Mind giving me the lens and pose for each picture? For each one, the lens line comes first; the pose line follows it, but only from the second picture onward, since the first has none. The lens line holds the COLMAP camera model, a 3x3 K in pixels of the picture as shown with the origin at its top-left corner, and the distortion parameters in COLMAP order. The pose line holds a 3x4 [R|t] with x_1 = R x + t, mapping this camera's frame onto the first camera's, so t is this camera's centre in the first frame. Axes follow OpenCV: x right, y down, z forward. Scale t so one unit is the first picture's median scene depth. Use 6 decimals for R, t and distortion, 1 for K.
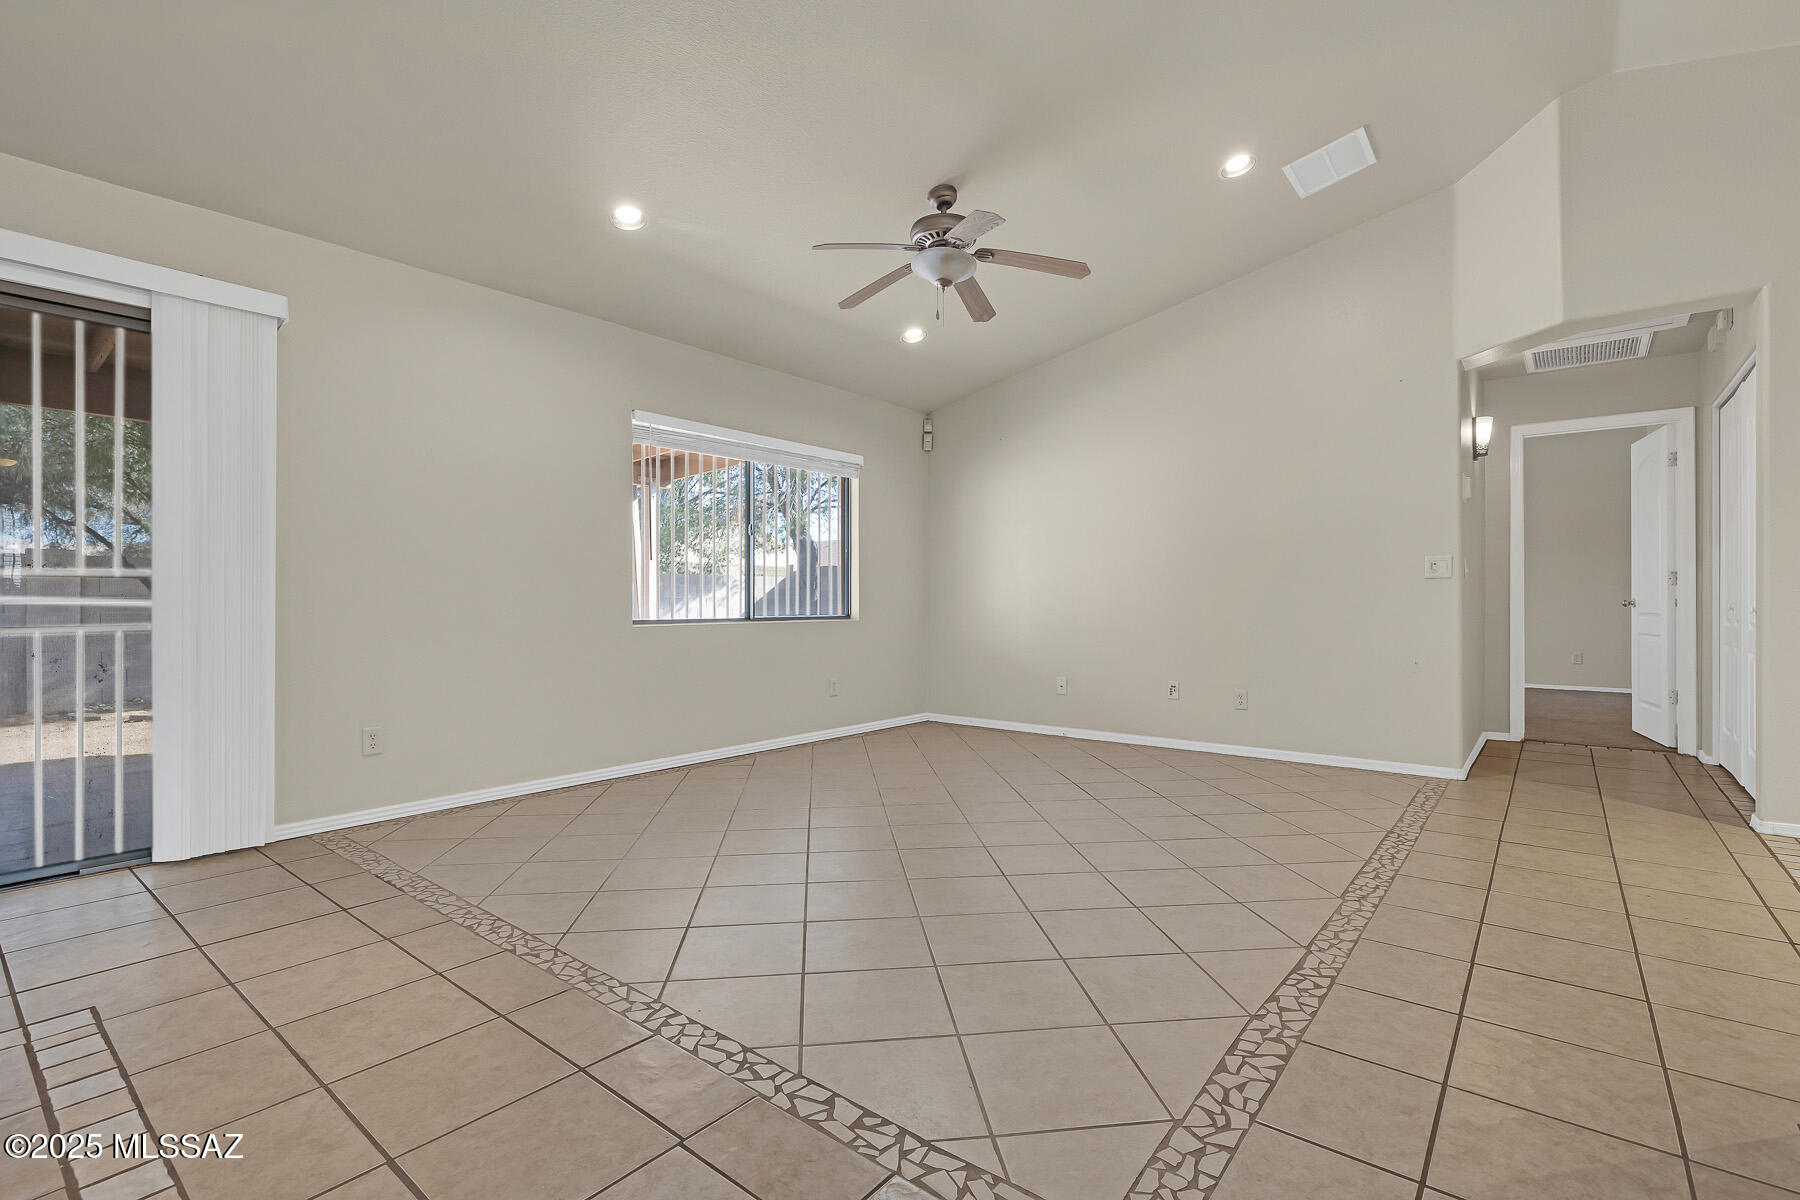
lens RADIAL K [[790.8, 0, 902.7], [0, 790.8, 599.8], [0, 0, 1]] dist [-0.002204, 0.000658]
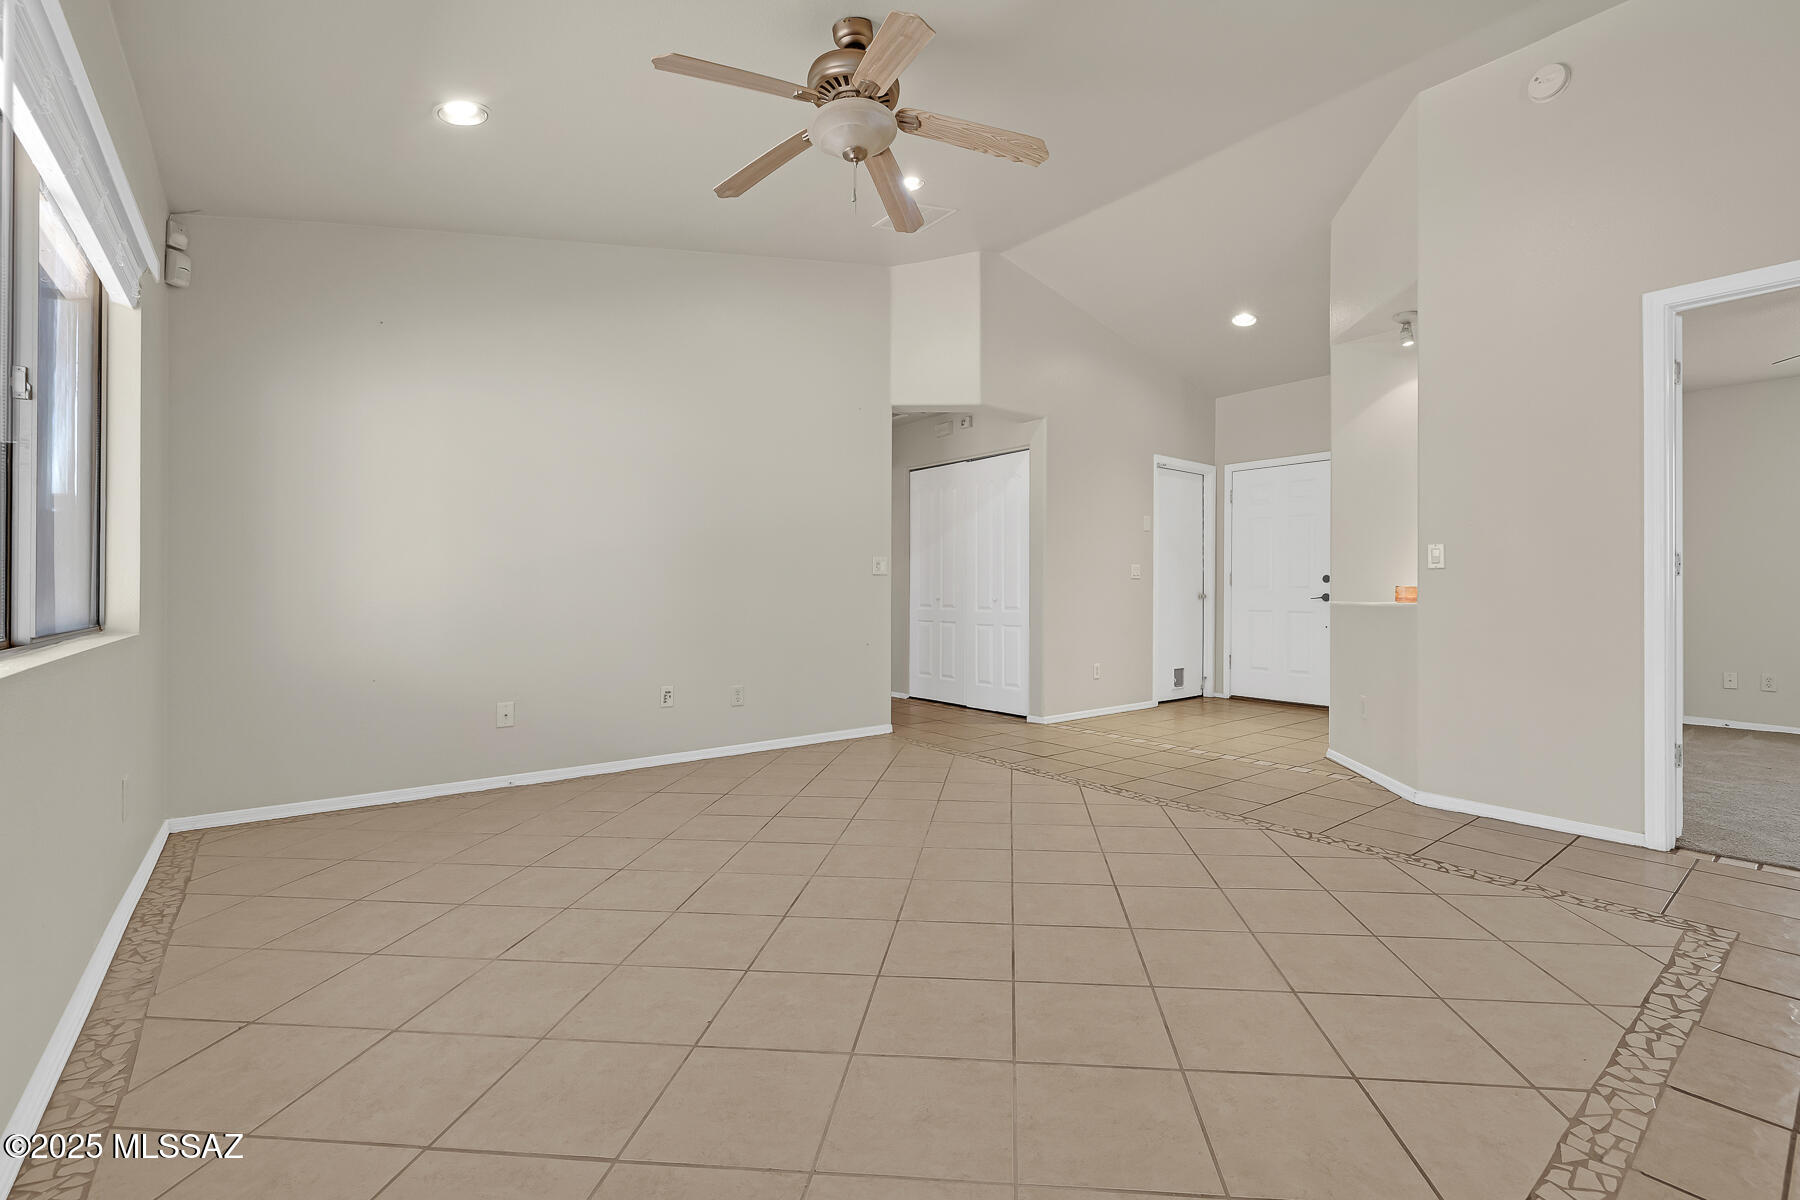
lens RADIAL K [[790.8, 0, 958.6], [0, 790.8, 593.7], [0, 0, 1]] dist [-0.002204, 0.000658]
pose [[0.201699, 0.001408, 0.979447, -1.331644], [-0.004747, 0.999989, -0.000459, 0.005855], [-0.979436, -0.004557, 0.201704, 1.595251]]
